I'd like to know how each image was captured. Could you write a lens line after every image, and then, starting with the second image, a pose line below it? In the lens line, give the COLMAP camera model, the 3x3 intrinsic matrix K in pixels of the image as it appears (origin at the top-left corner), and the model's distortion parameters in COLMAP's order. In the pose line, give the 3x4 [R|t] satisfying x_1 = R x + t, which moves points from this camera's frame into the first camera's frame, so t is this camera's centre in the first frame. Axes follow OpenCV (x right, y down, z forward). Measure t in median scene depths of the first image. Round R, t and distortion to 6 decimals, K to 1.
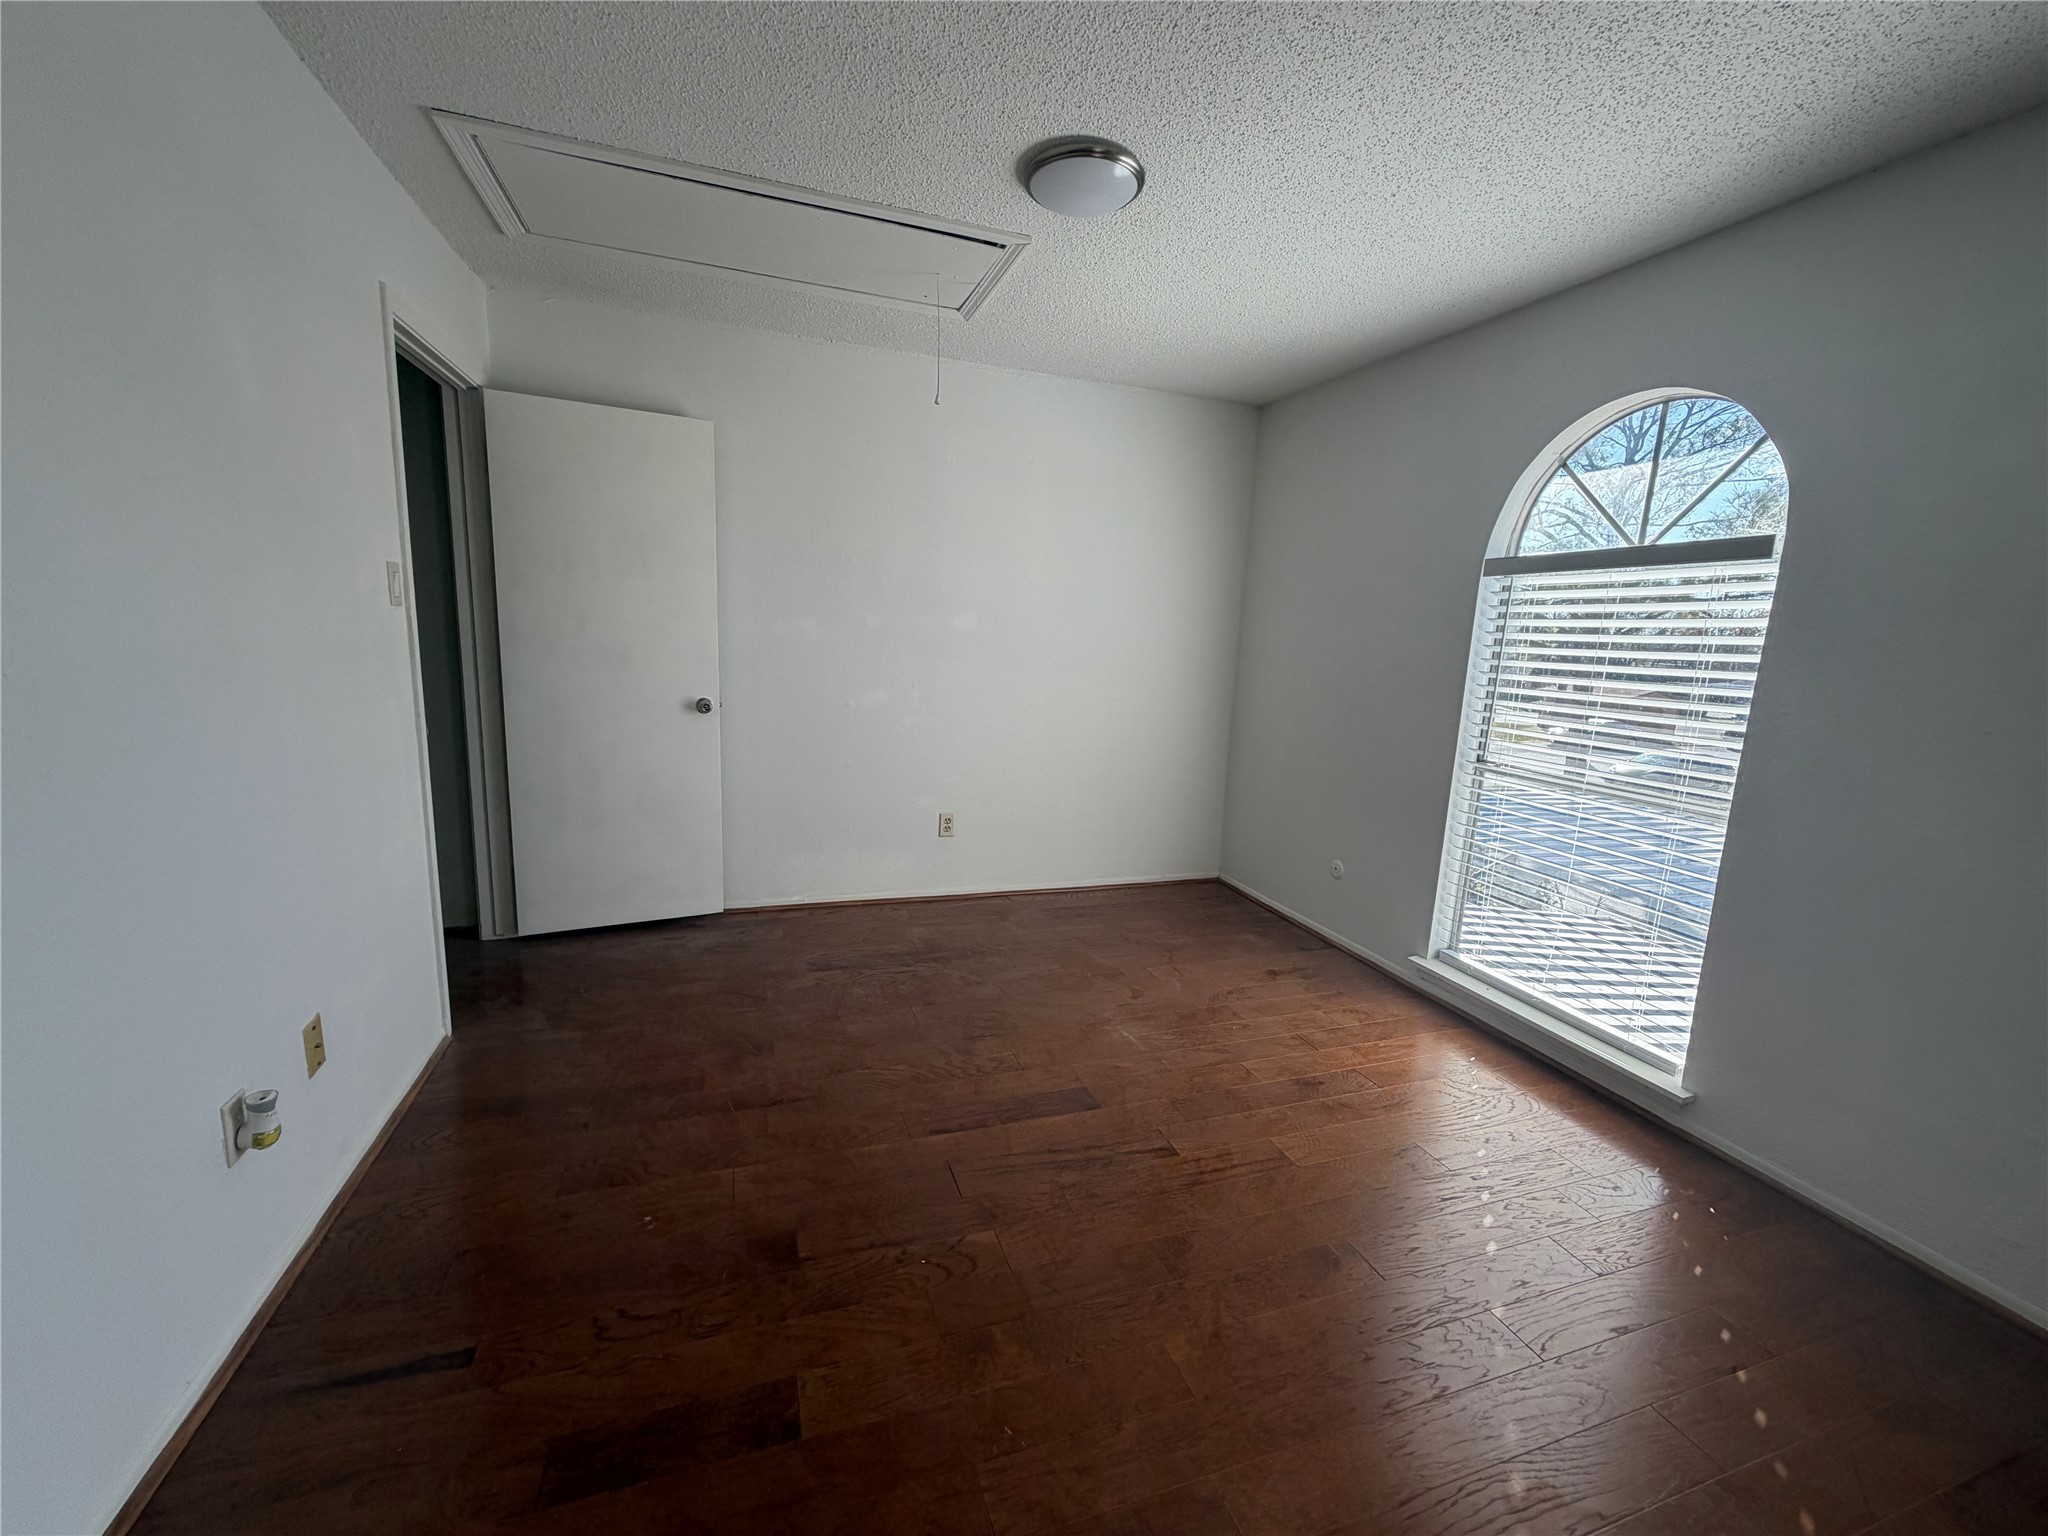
lens RADIAL K [[809.5, 0, 1024.0], [0, 809.5, 768.0], [0, 0, 1]] dist [0.010304, 0.000003]
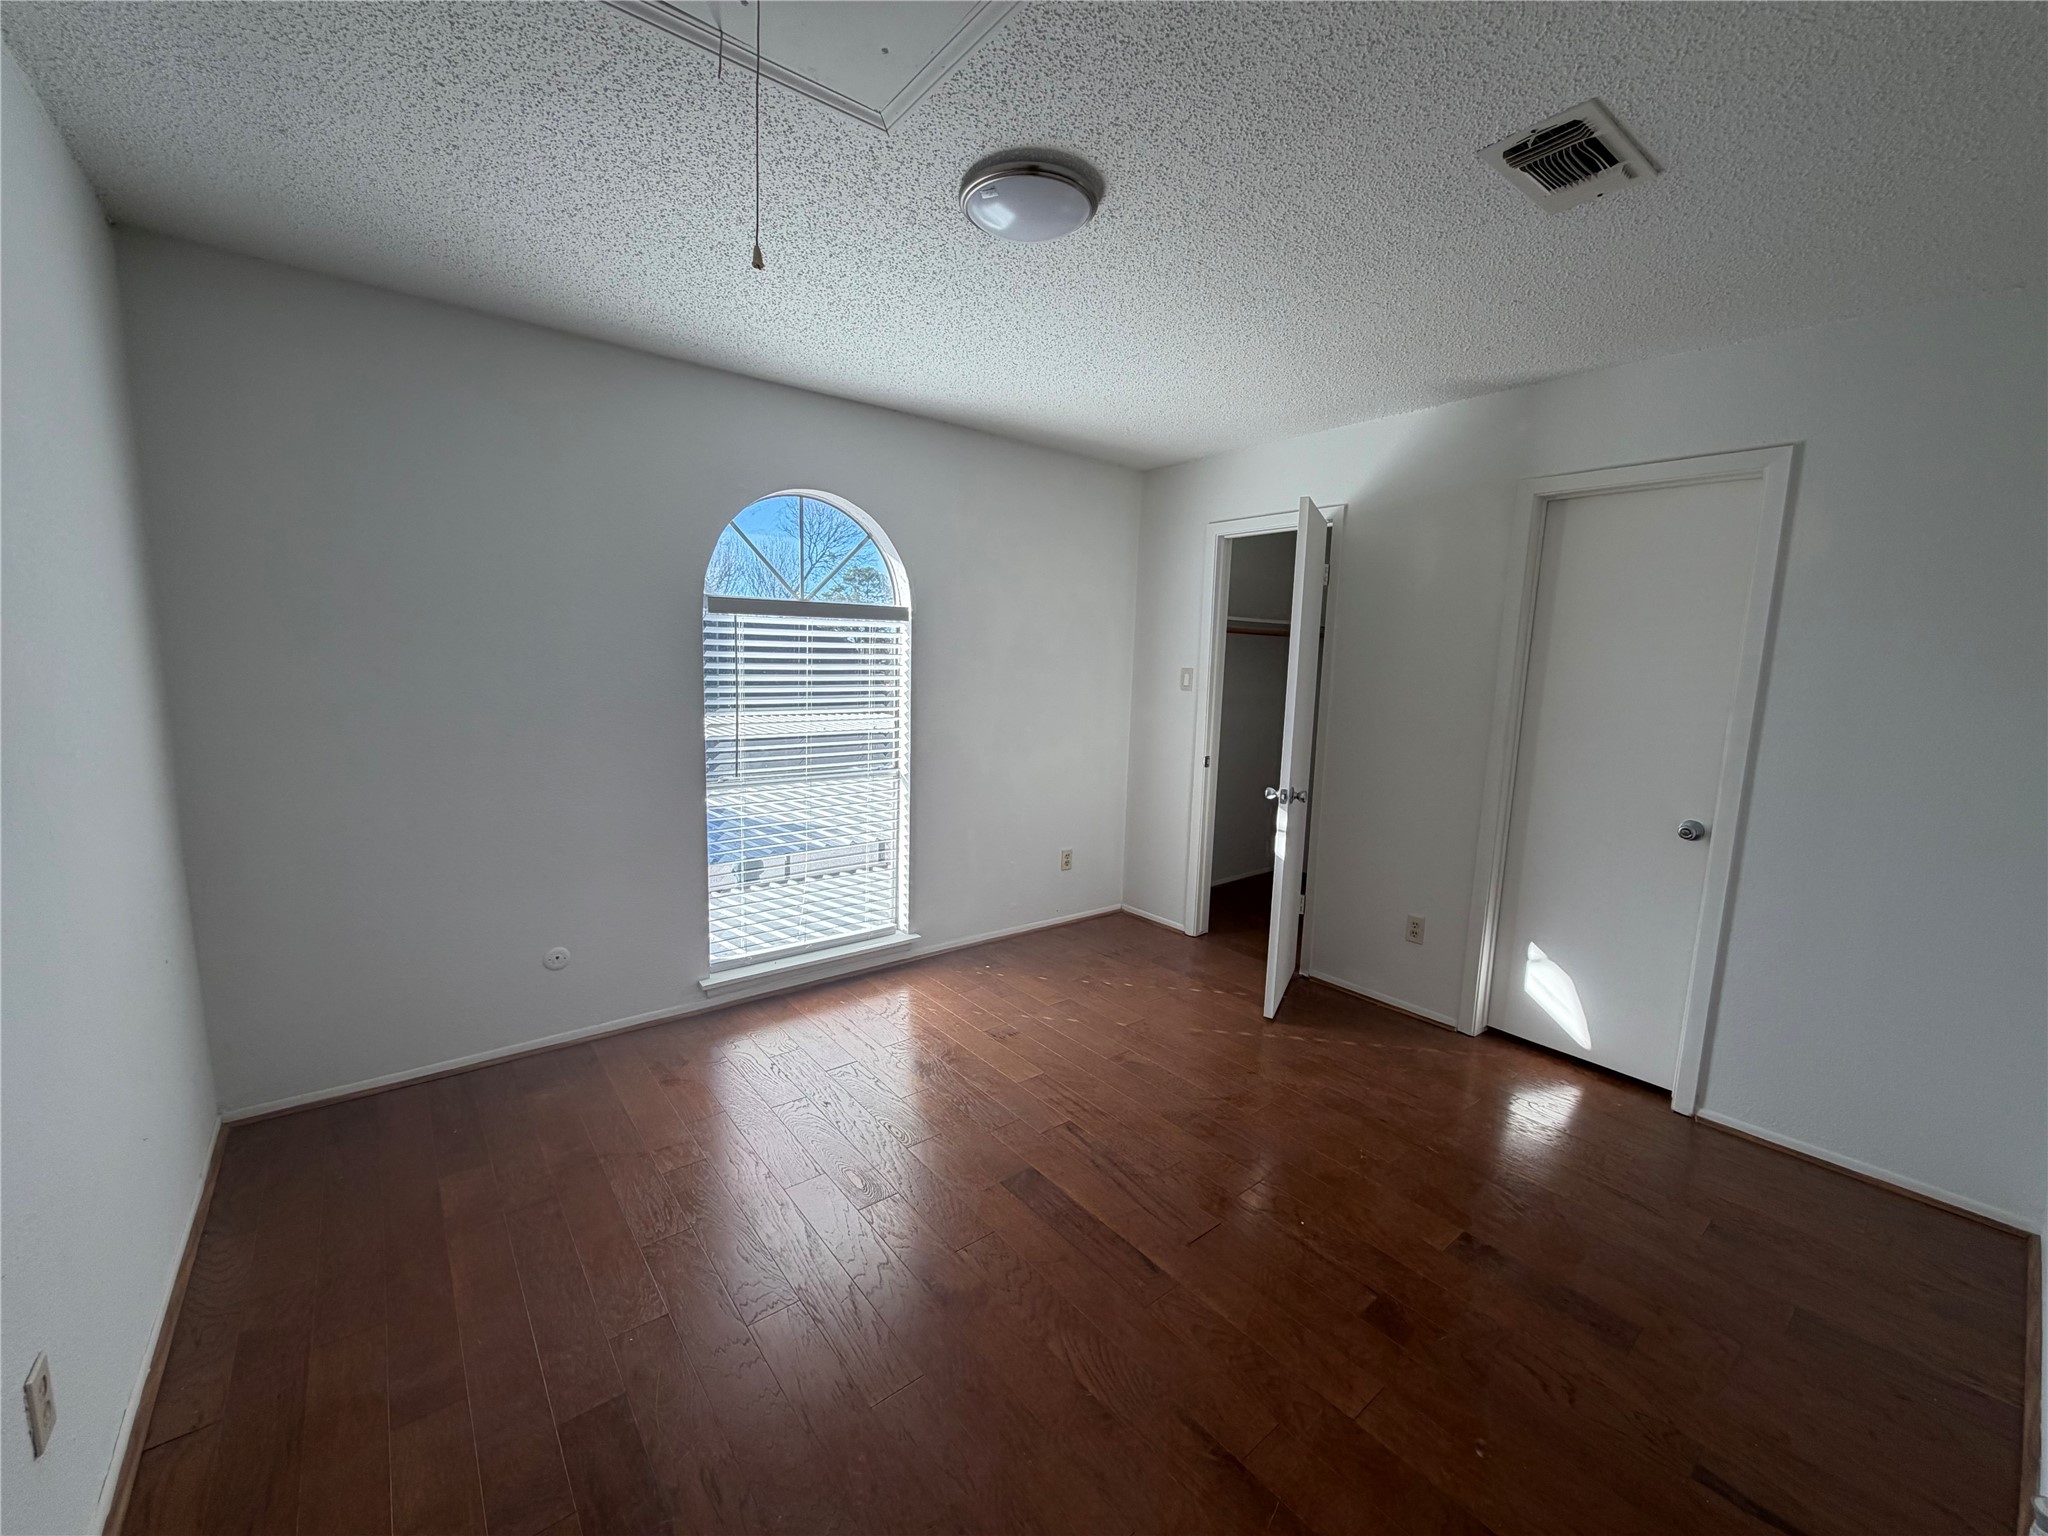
lens RADIAL K [[809.5, 0, 1024.0], [0, 809.5, 768.0], [0, 0, 1]] dist [0.010304, 0.000003]
pose [[-0.321954, -0.187611, 0.927981, -0.762171], [0.120694, 0.964039, 0.236775, -0.309357], [-0.939031, 0.188232, -0.287732, 1.228005]]
